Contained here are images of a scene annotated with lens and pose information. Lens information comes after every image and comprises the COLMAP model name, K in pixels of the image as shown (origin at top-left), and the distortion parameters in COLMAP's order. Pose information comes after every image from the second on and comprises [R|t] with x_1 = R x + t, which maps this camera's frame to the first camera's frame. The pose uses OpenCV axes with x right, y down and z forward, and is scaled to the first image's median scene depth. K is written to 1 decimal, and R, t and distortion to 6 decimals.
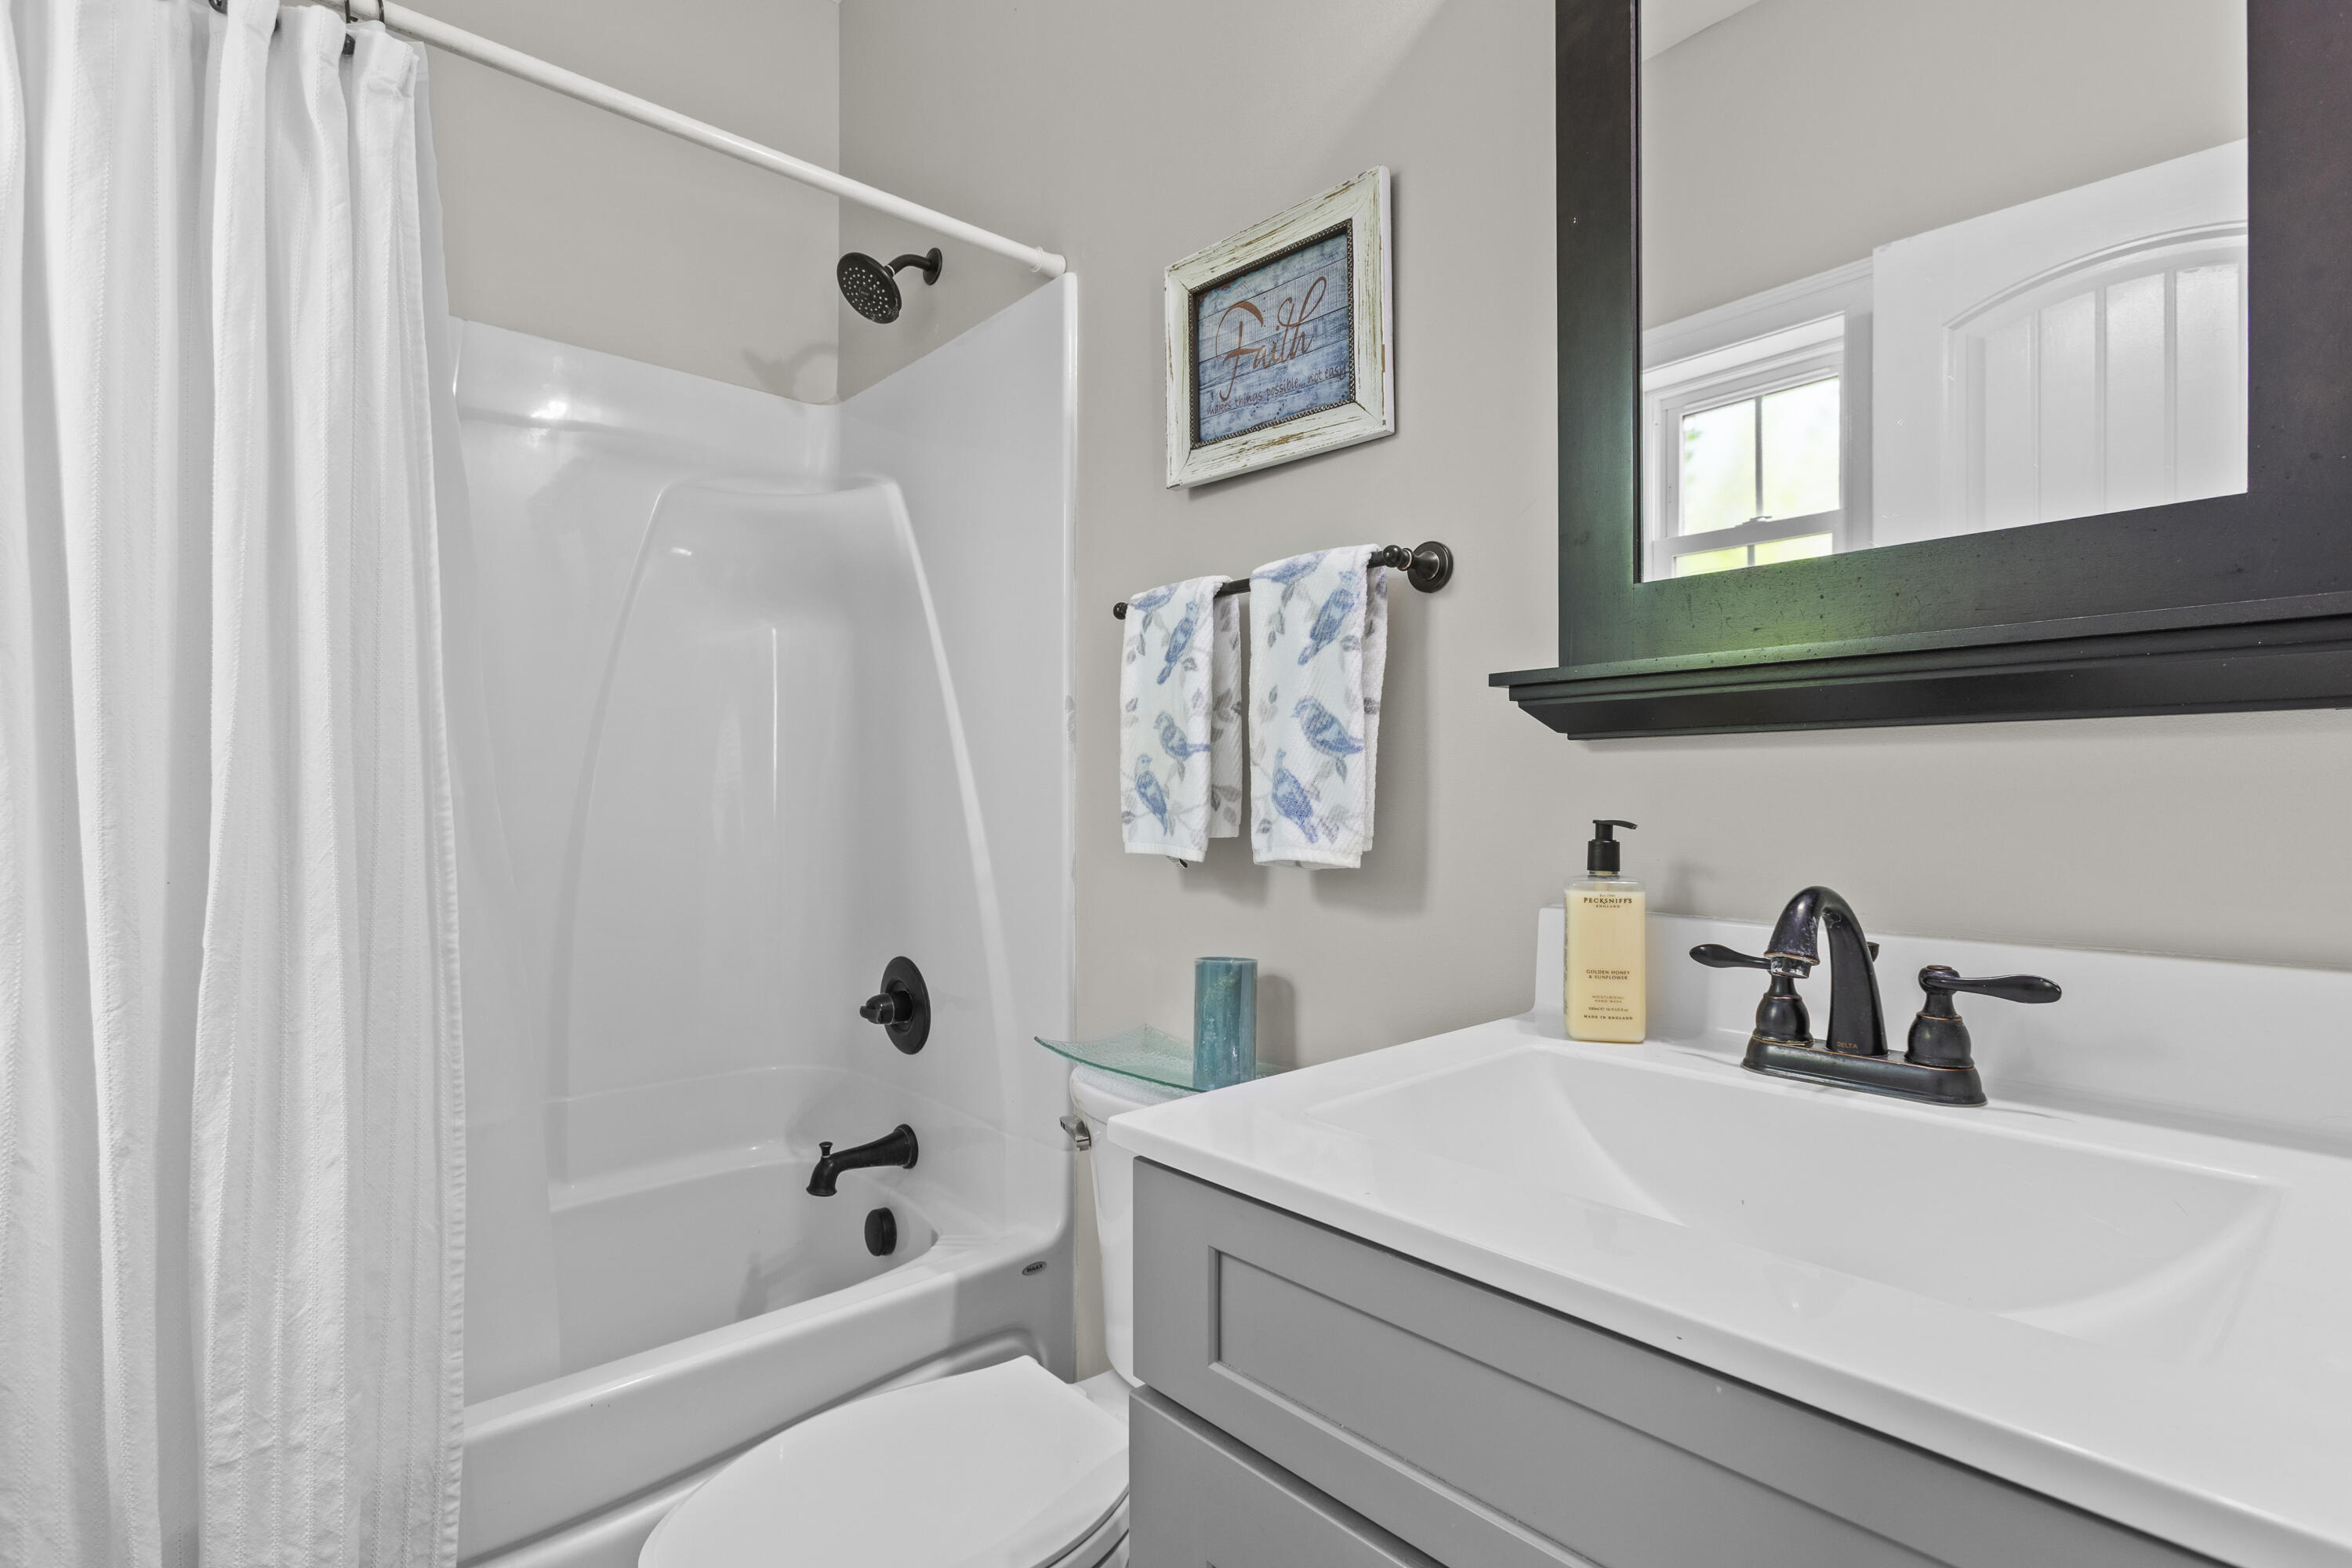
lens RADIAL K [[1094.9, 0, 1167.3], [0, 1094.9, 805.3], [0, 0, 1]] dist [0.000527, 0.000705]
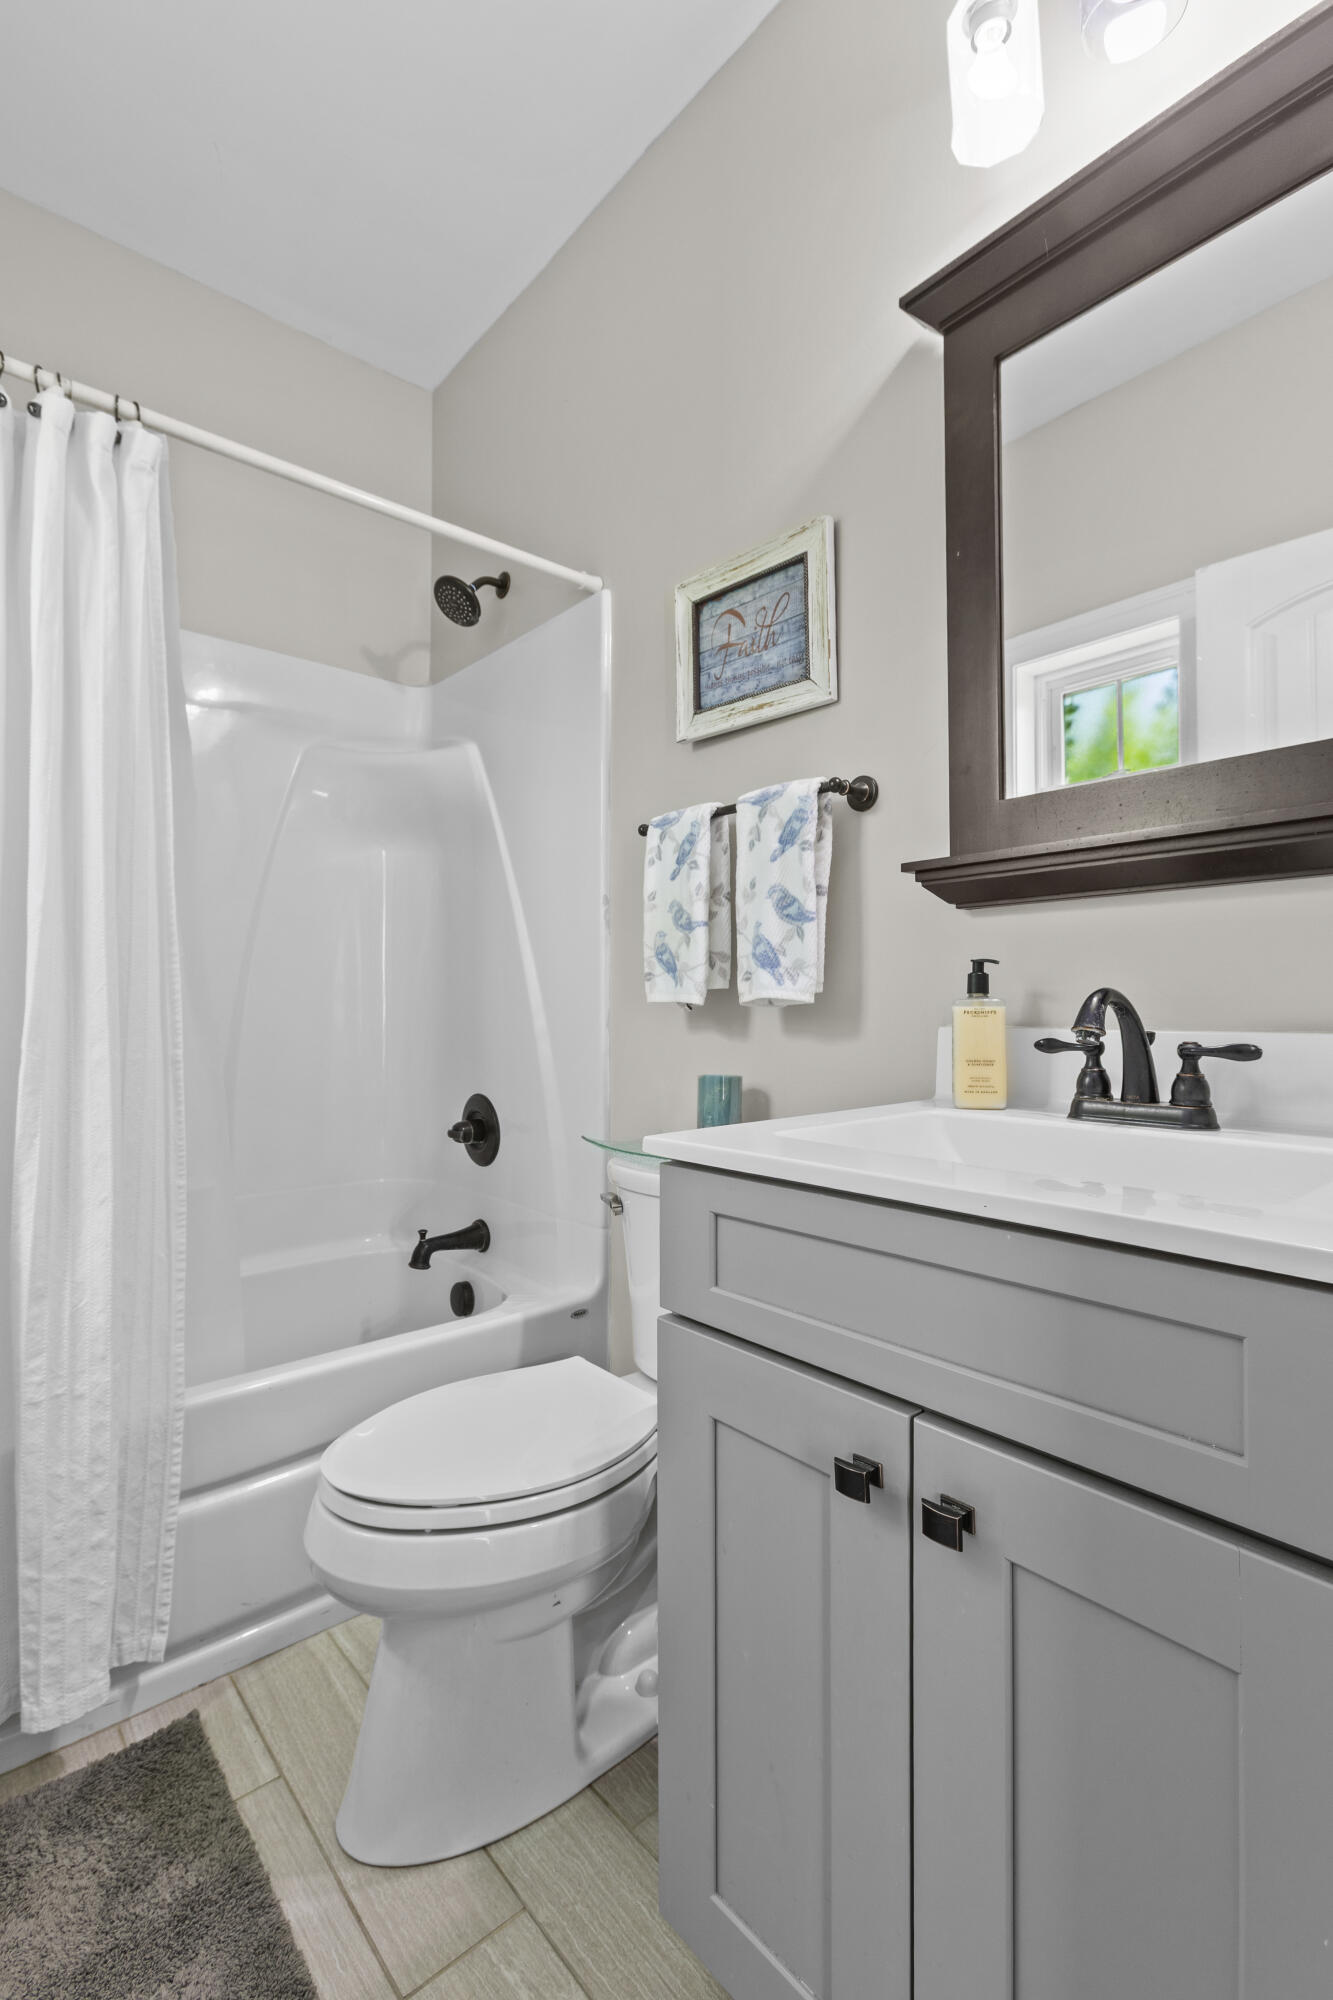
lens RADIAL K [[889.0, 0, 666.5], [0, 889.0, 1000.0], [0, 0, 1]] dist [-0.000352, -0.000032]
pose [[0.999991, -0.001237, -0.004167, -0.011146], [0.001160, 0.999830, -0.018395, 0.074269], [0.004189, 0.018390, 0.999822, -0.158471]]
